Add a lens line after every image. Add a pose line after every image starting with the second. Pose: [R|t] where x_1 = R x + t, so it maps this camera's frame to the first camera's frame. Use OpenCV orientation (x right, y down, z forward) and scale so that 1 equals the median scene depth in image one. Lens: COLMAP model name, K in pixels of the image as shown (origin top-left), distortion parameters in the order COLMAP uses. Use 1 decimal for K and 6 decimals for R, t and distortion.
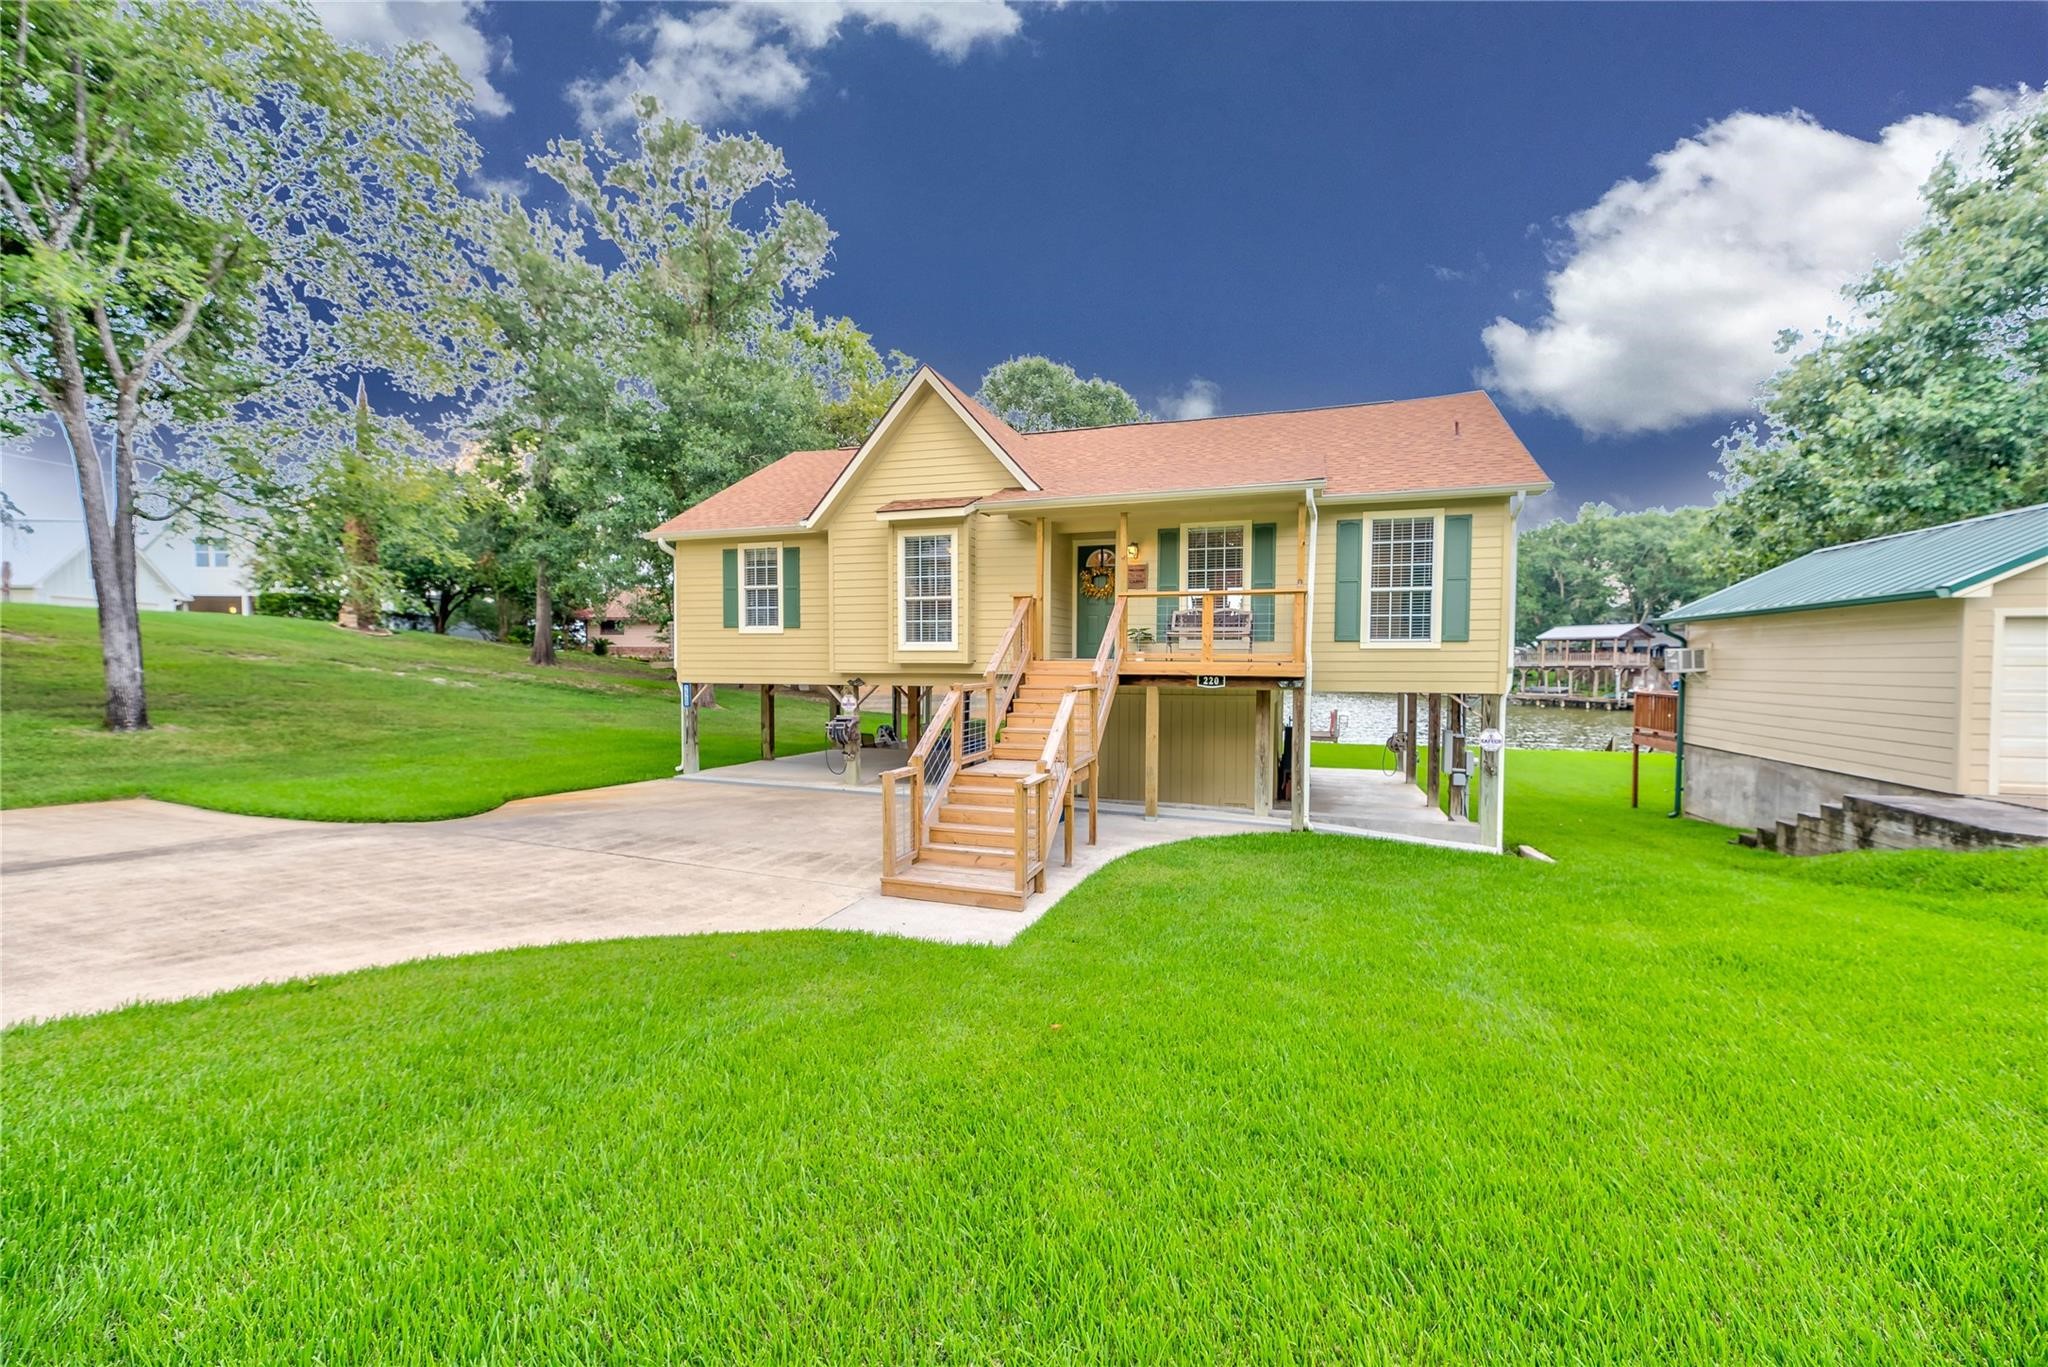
lens RADIAL K [[821.0, 0, 1036.4], [0, 821.0, 686.8], [0, 0, 1]] dist [0.016375, -0.000196]
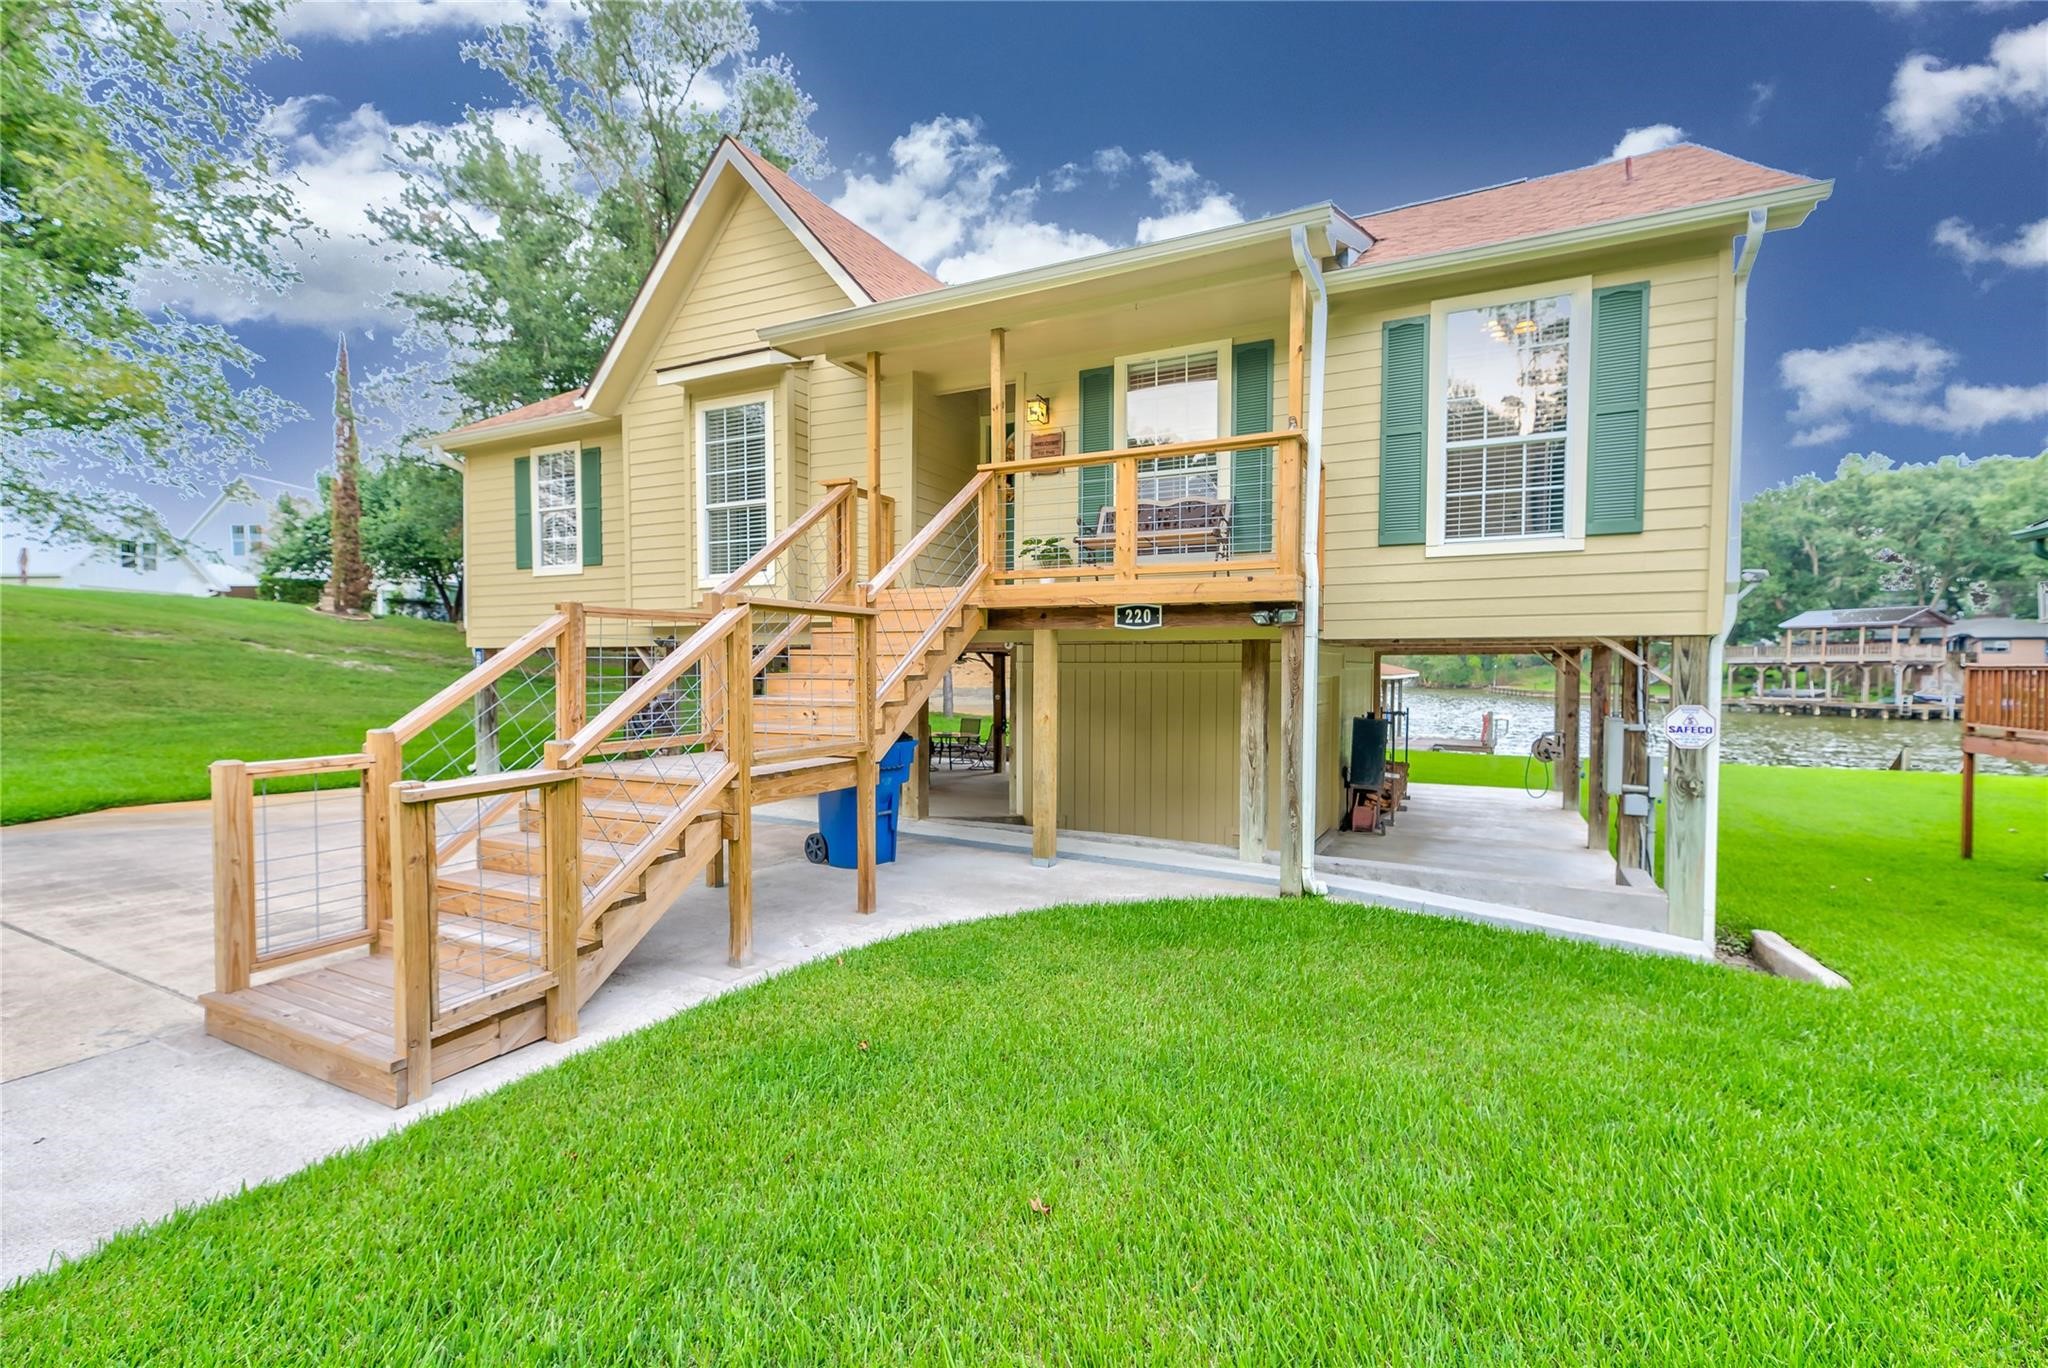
lens RADIAL K [[913.3, 0, 1024.0], [0, 913.3, 684.0], [0, 0, 1]] dist [0.017222, -0.000443]
pose [[0.990110, 0.002209, -0.140277, 0.166361], [-0.003267, 0.999968, -0.007314, 0.031955], [0.140256, 0.007700, 0.990085, 0.282651]]
